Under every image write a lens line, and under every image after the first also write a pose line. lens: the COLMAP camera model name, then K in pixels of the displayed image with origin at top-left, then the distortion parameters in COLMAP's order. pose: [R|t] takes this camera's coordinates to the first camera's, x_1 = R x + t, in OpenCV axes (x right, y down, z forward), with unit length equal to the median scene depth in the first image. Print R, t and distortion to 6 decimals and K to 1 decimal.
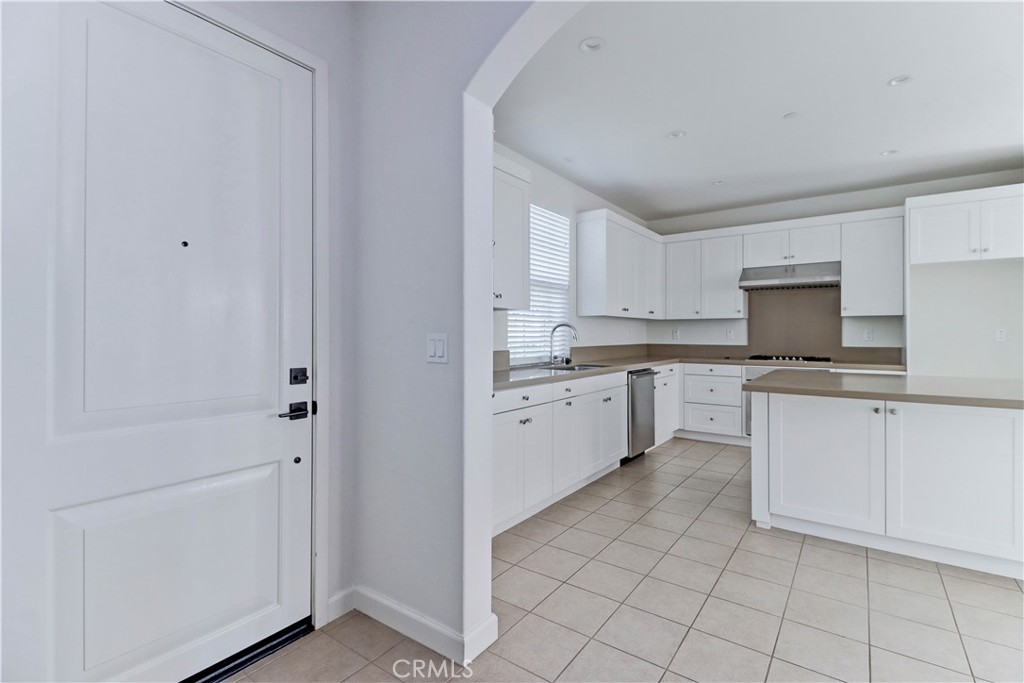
lens RADIAL K [[470.9, 0, 513.8], [0, 470.9, 333.0], [0, 0, 1]] dist [0.007965, 0.000294]
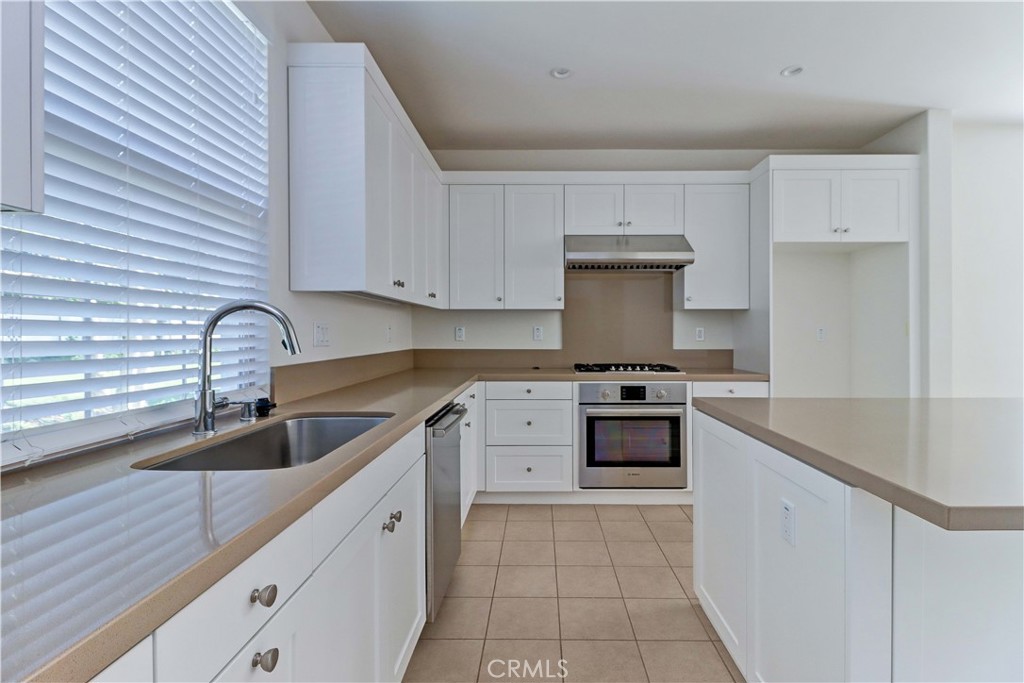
lens RADIAL K [[470.9, 0, 533.8], [0, 470.9, 330.9], [0, 0, 1]] dist [0.007965, 0.000294]
pose [[0.808216, 0.000300, 0.588886, 0.063282], [-0.000237, 1.000000, -0.000184, -0.000561], [-0.588886, 0.000009, 0.808216, 0.535434]]
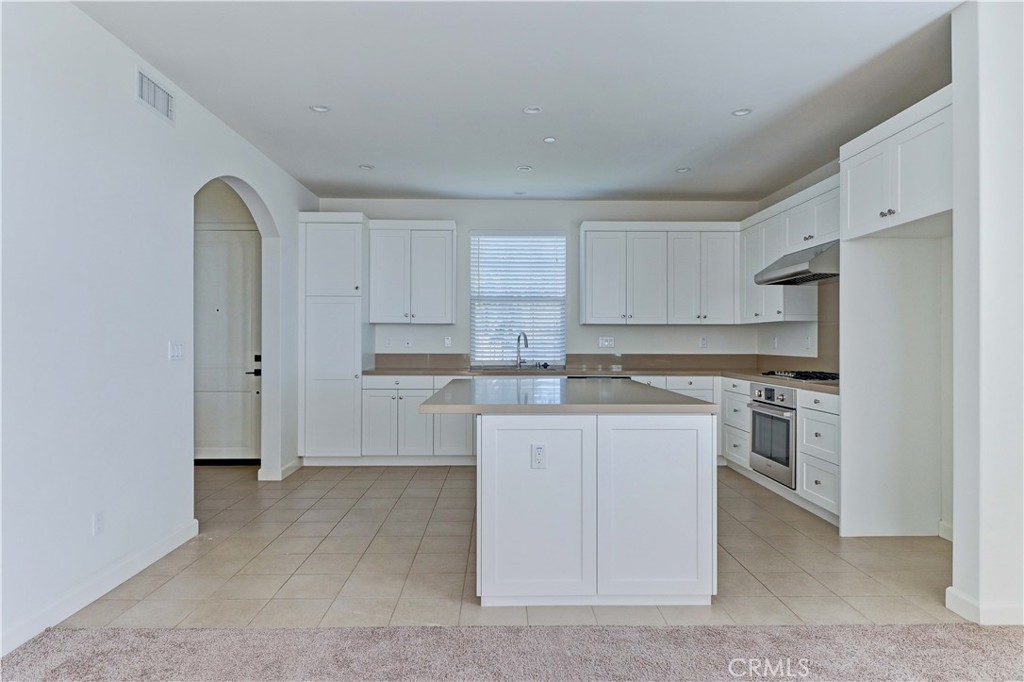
lens RADIAL K [[572.7, 0, 505.8], [0, 572.7, 348.8], [0, 0, 1]] dist [0.001061, -0.000363]
pose [[0.610616, 0.009987, -0.791864, 1.050274], [-0.000191, 0.999922, 0.012464, 0.002360], [0.791927, -0.007460, 0.610570, 0.083514]]
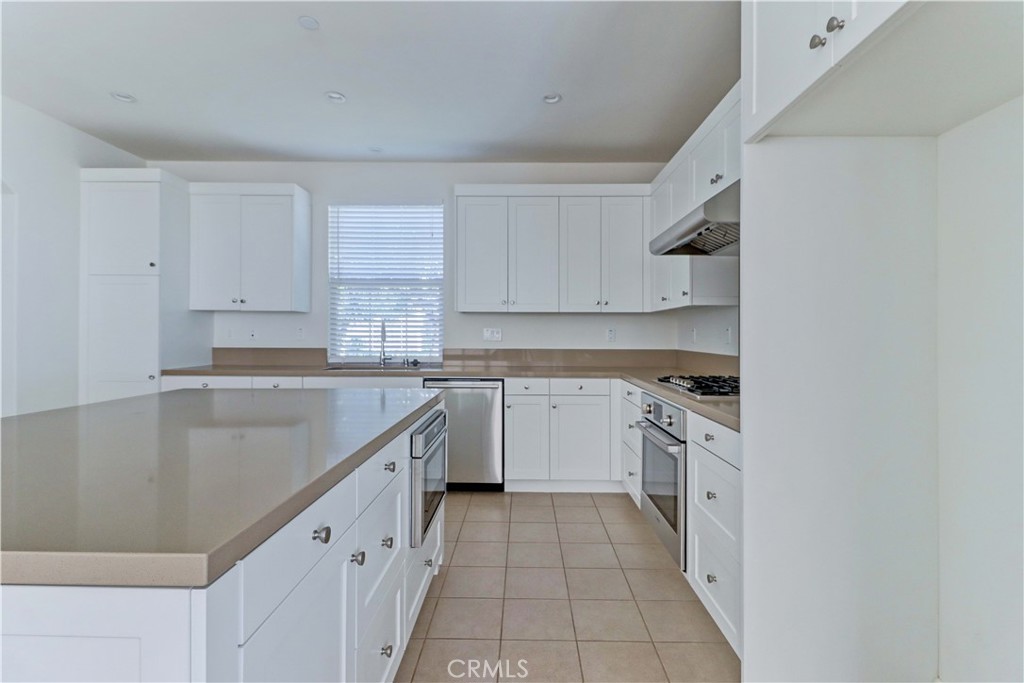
lens RADIAL K [[470.9, 0, 514.7], [0, 470.9, 336.7], [0, 0, 1]] dist [0.007965, 0.000294]
pose [[0.592627, 0.005608, -0.805458, 0.896016], [-0.002713, 0.999984, 0.004965, 0.003255], [0.805473, -0.000757, 0.592632, 0.564101]]
